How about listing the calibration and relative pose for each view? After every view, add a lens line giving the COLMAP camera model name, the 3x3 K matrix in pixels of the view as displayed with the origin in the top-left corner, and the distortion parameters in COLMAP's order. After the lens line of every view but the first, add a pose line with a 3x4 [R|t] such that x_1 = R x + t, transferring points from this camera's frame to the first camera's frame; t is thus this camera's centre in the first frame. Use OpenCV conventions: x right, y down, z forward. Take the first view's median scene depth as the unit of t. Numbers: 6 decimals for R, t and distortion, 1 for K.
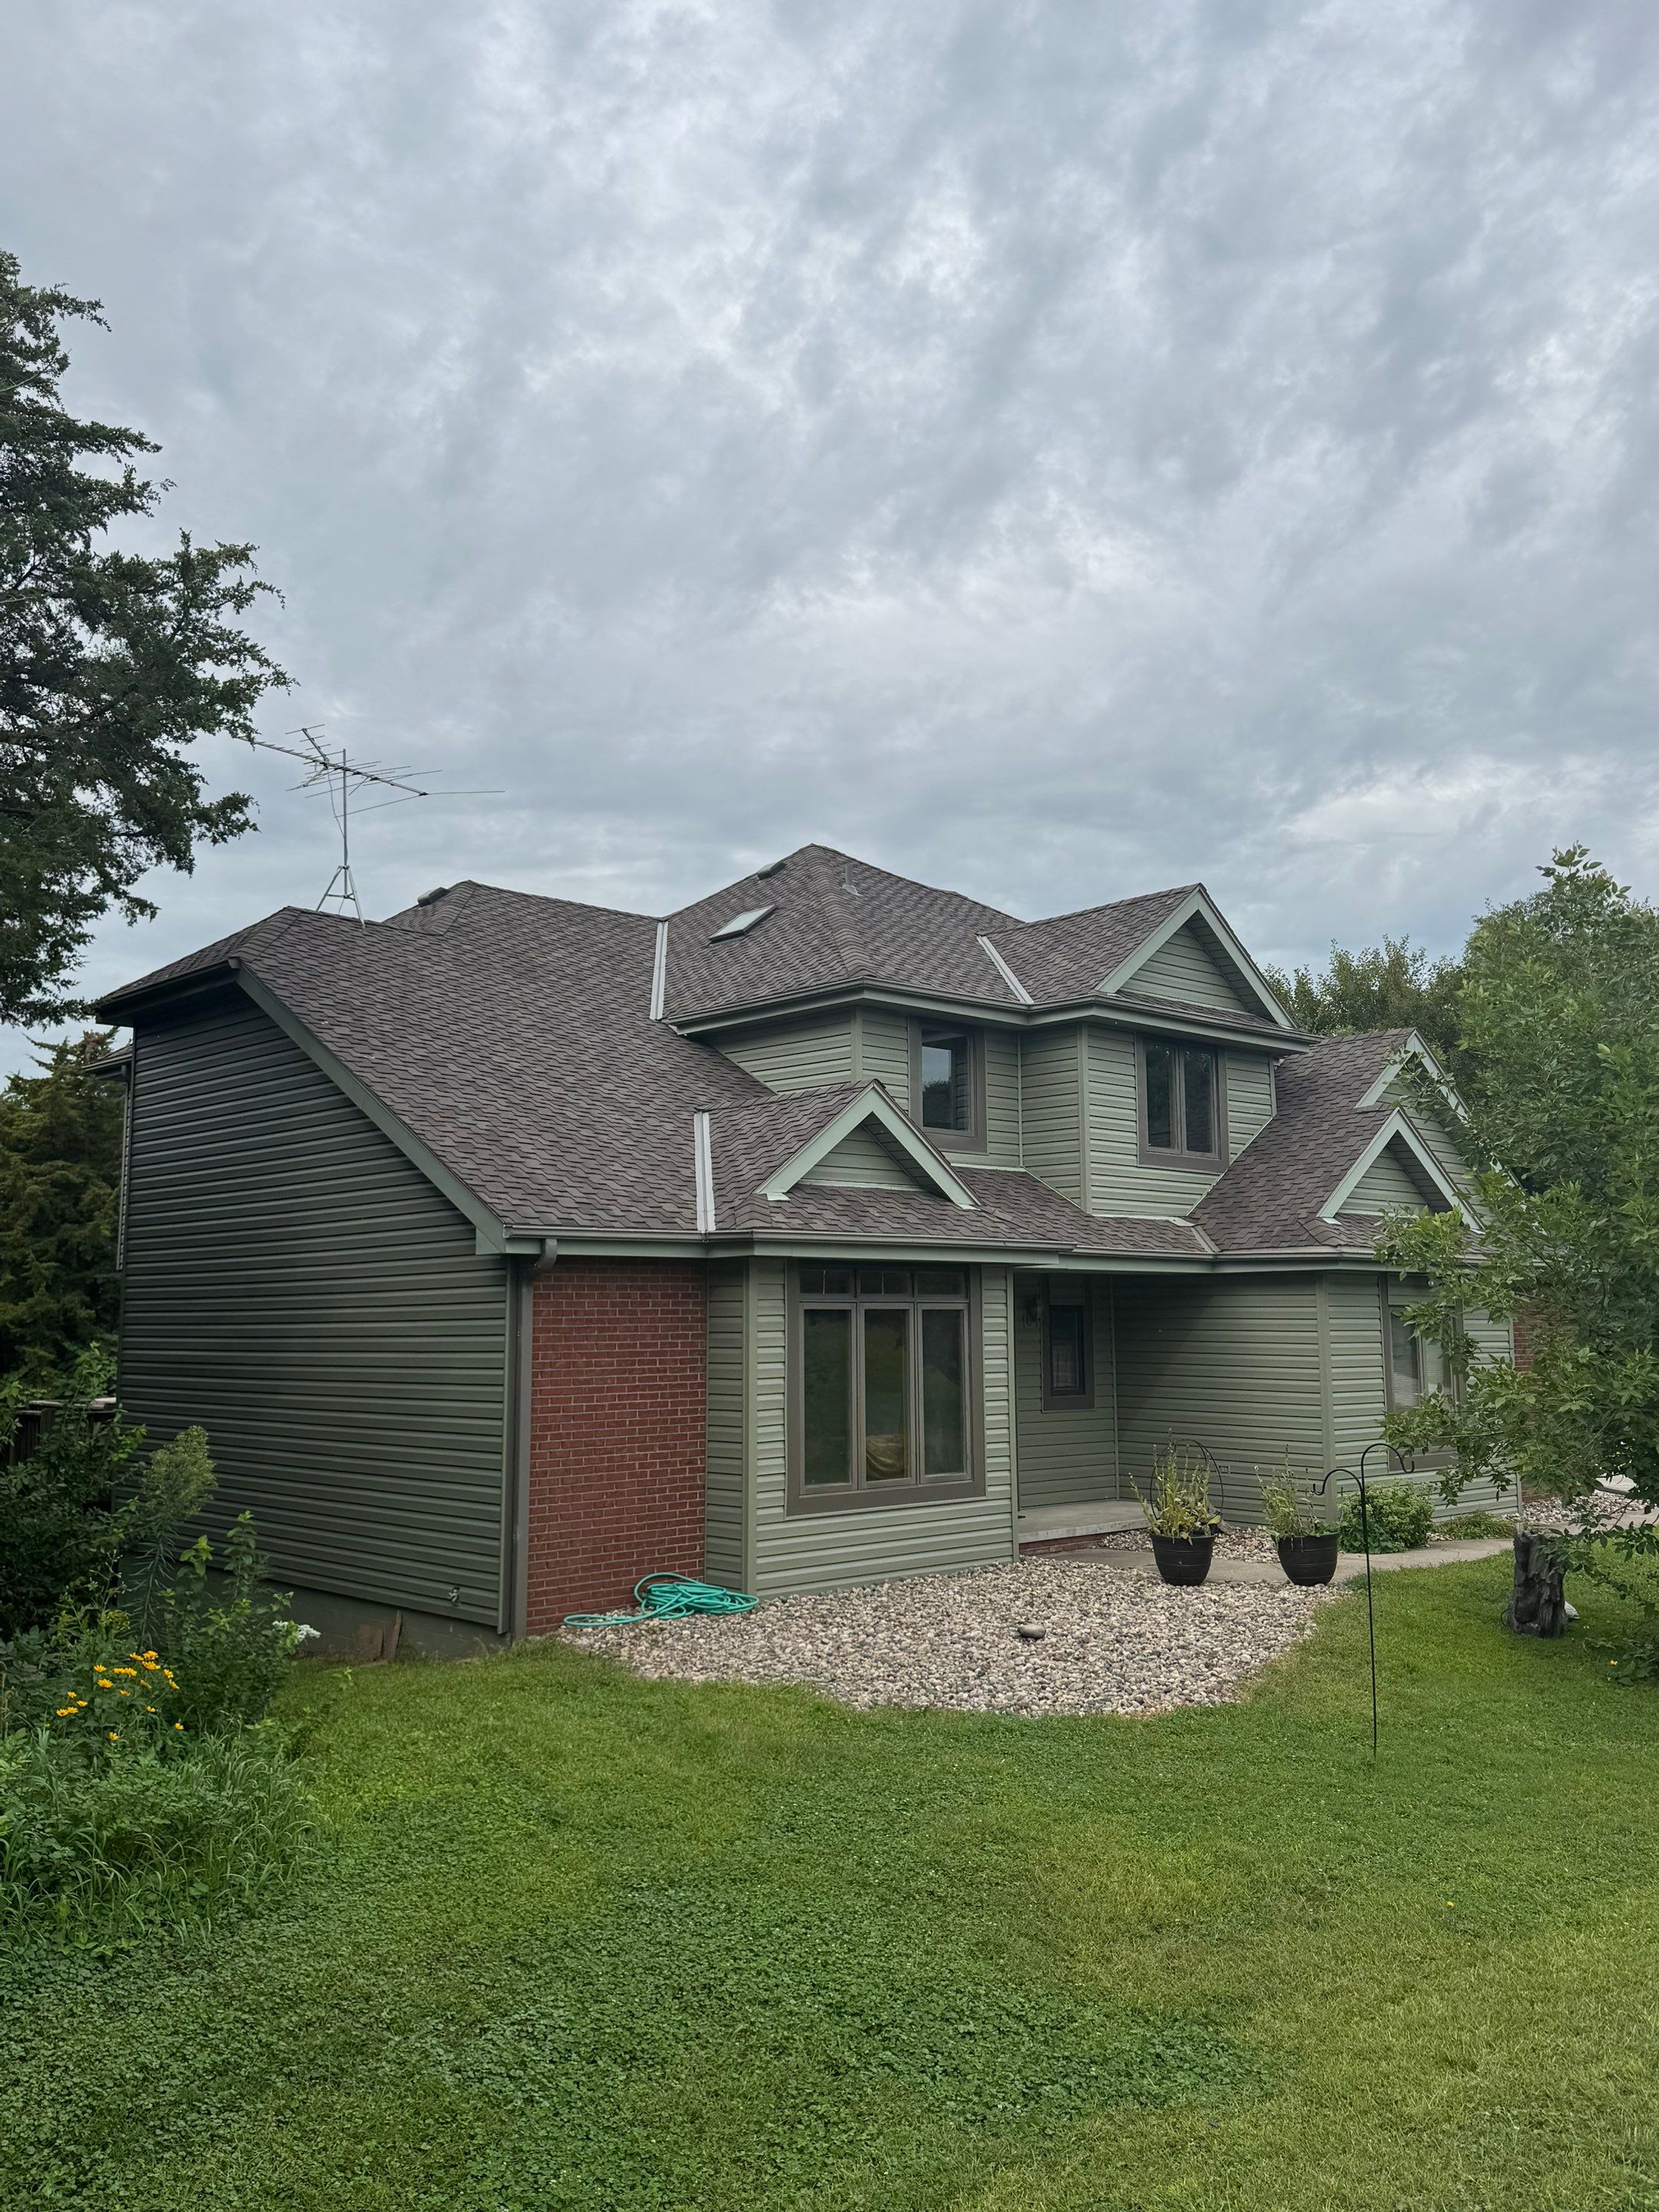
lens RADIAL K [[1846.6, 0, 829.5], [0, 1846.6, 1106.0], [0, 0, 1]] dist [0.179384, -0.378089]
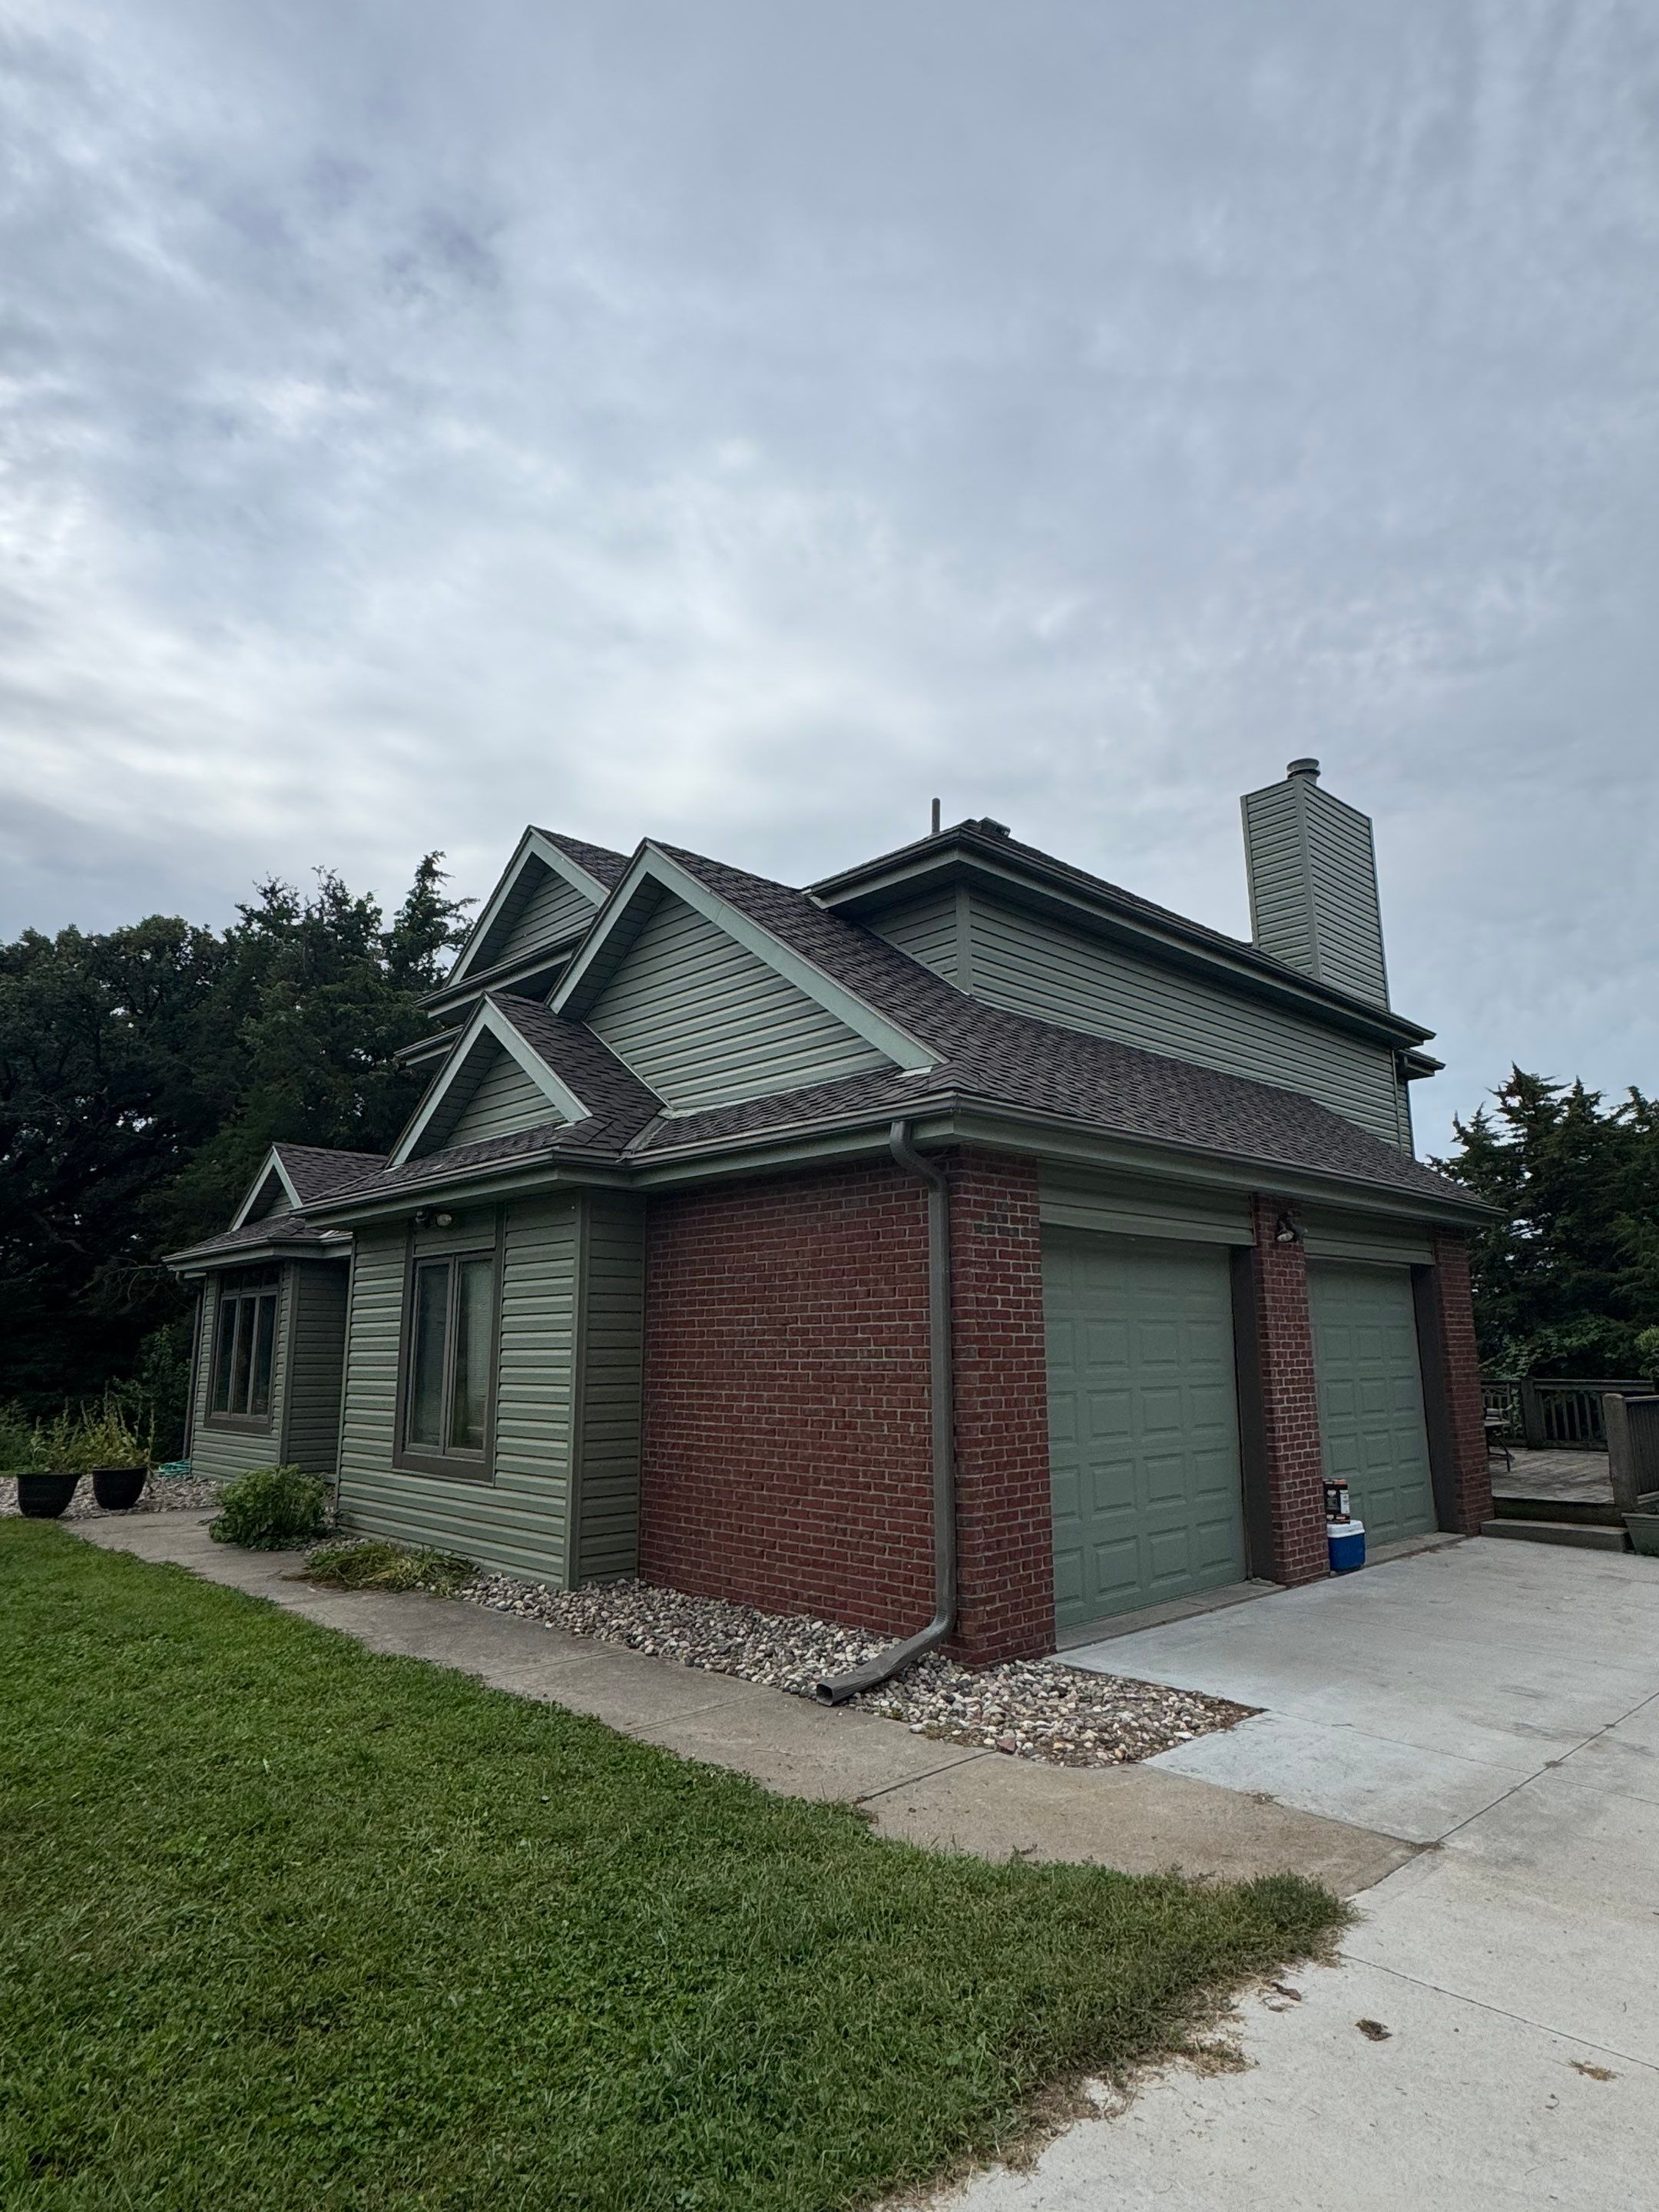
lens RADIAL K [[1235.3, 0, 829.5], [0, 1235.3, 1106.0], [0, 0, 1]] dist [-0.002978, -0.001240]
pose [[0.005497, -0.189506, -0.981864, 1.054669], [0.124309, 0.974392, -0.187368, 0.208631], [0.992228, -0.121024, 0.028913, 1.492117]]
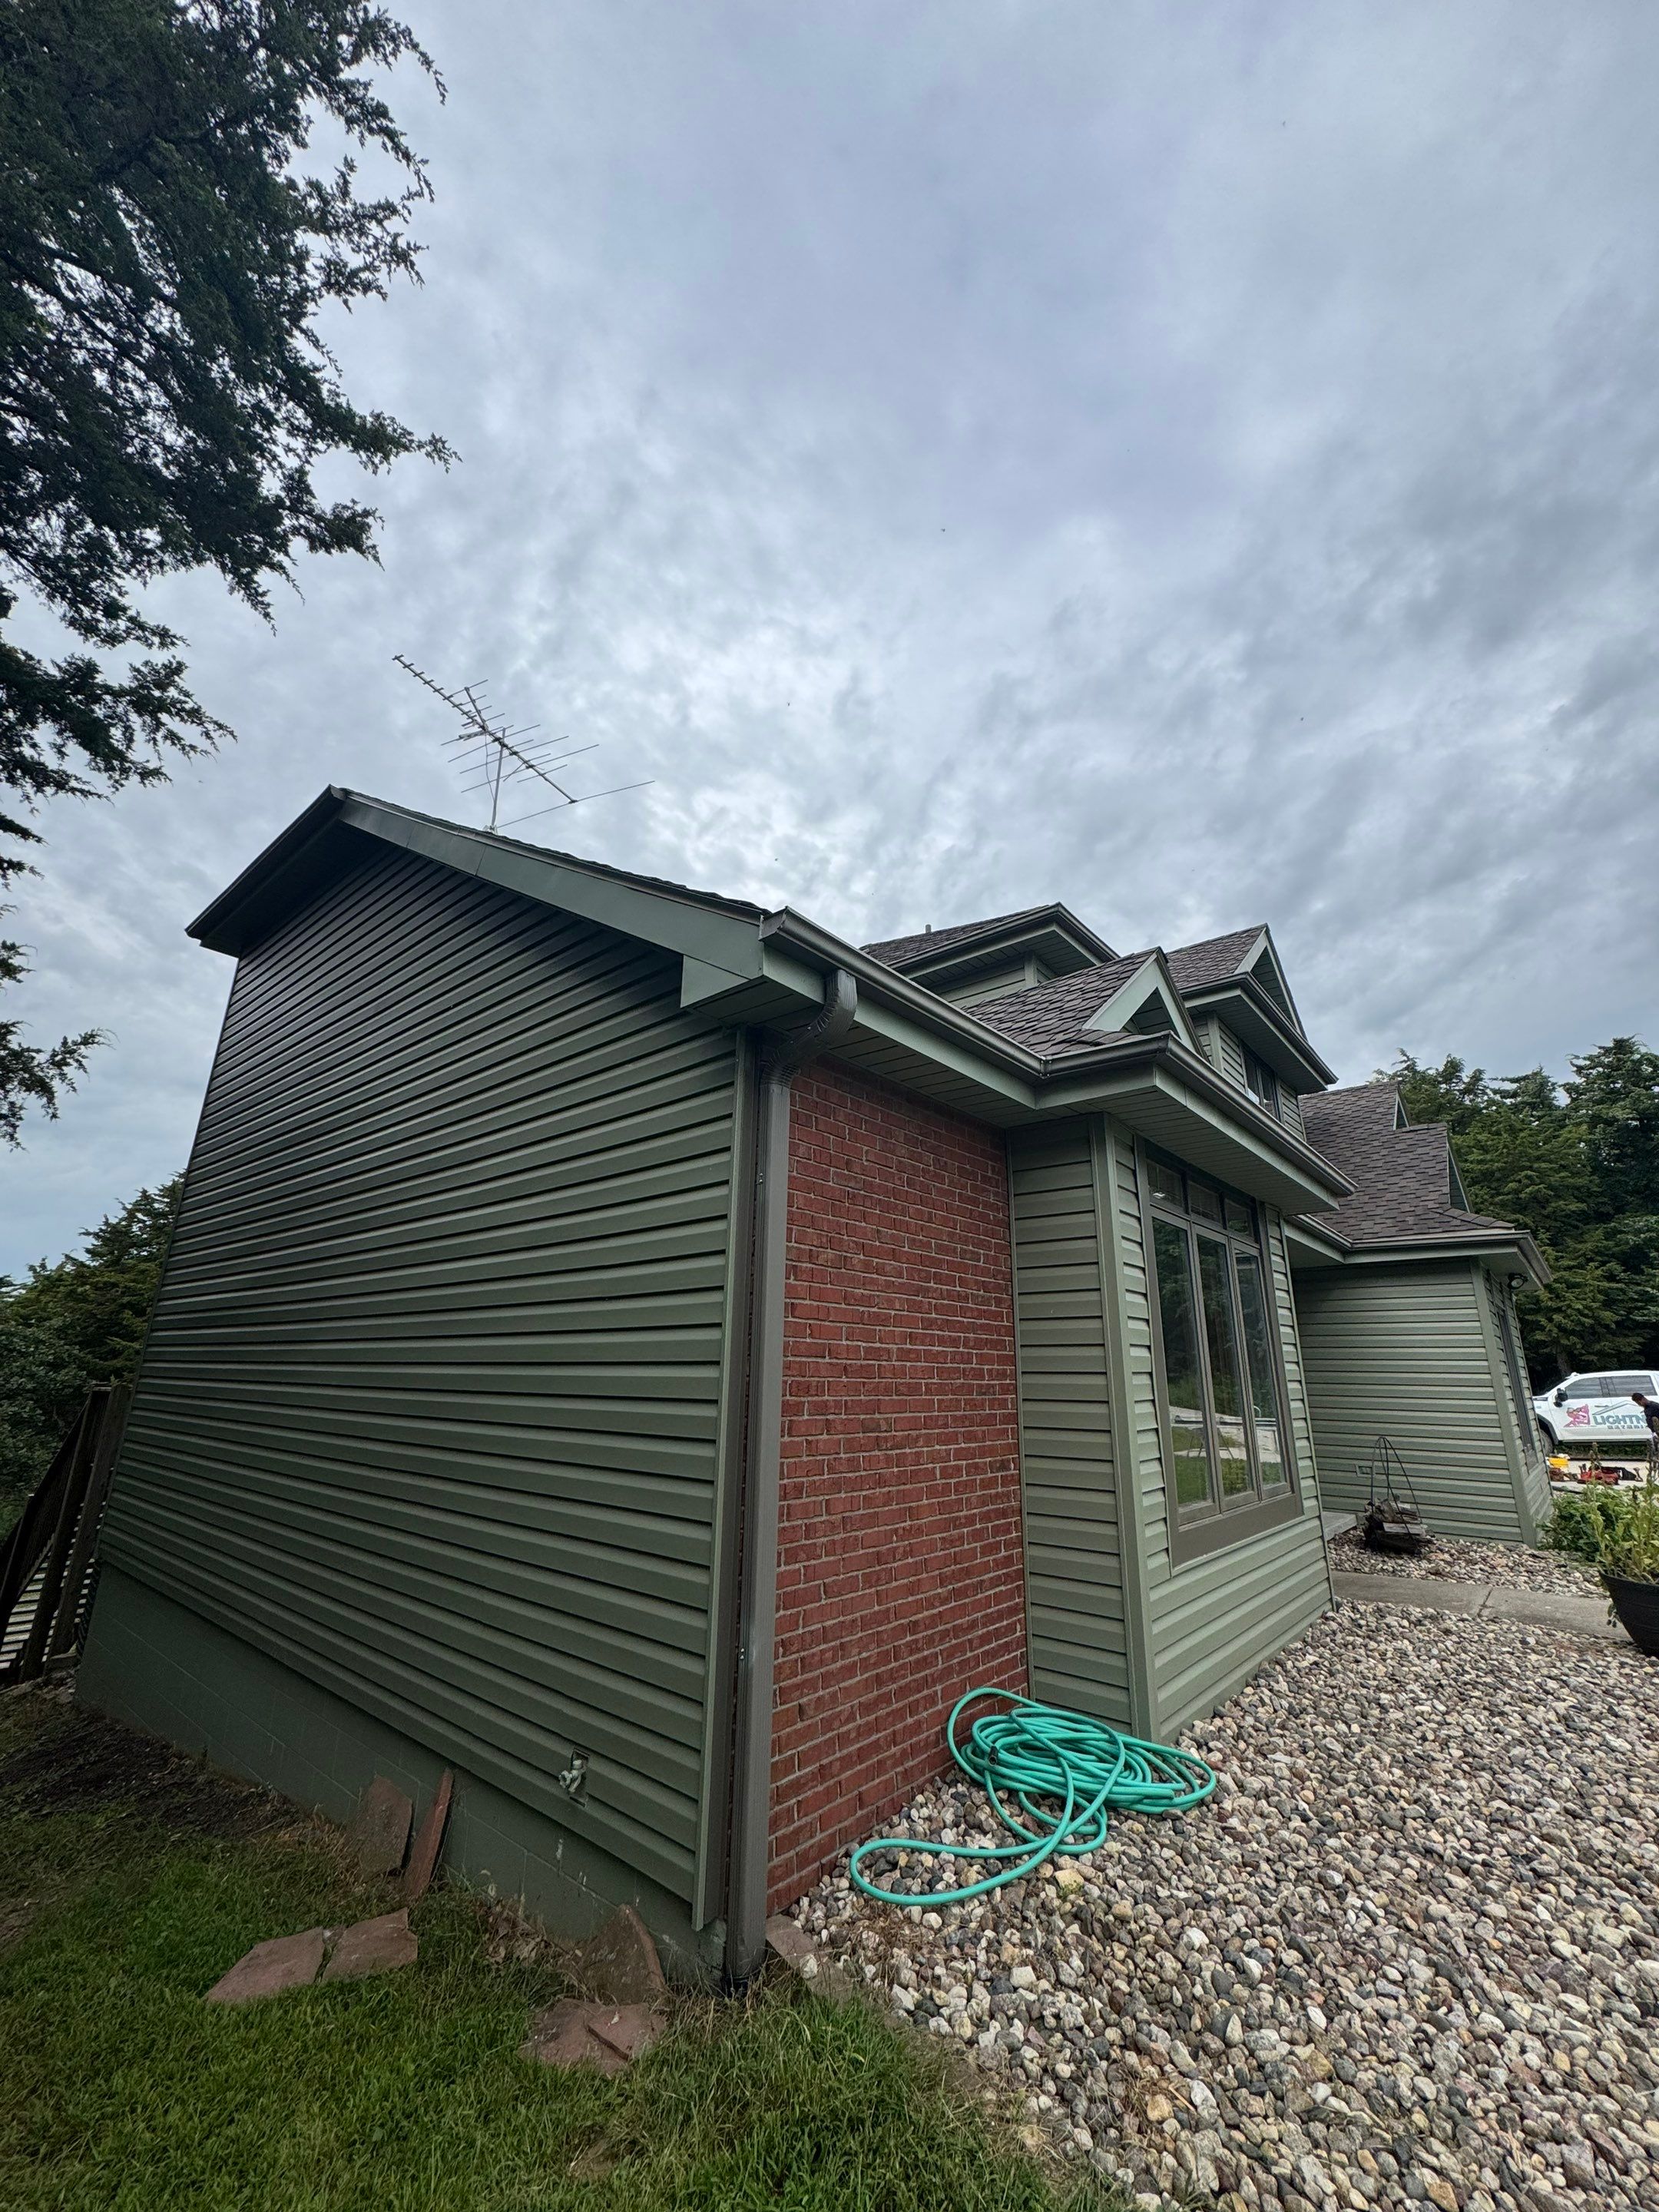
lens RADIAL K [[890.4, 0, 833.7], [0, 890.4, 1102.1], [0, 0, 1]] dist [0.000957, 0.000018]
pose [[0.992517, 0.054700, 0.109167, -0.156597], [-0.033684, 0.982009, -0.185804, 0.130038], [-0.117366, 0.180737, 0.976504, 0.695042]]
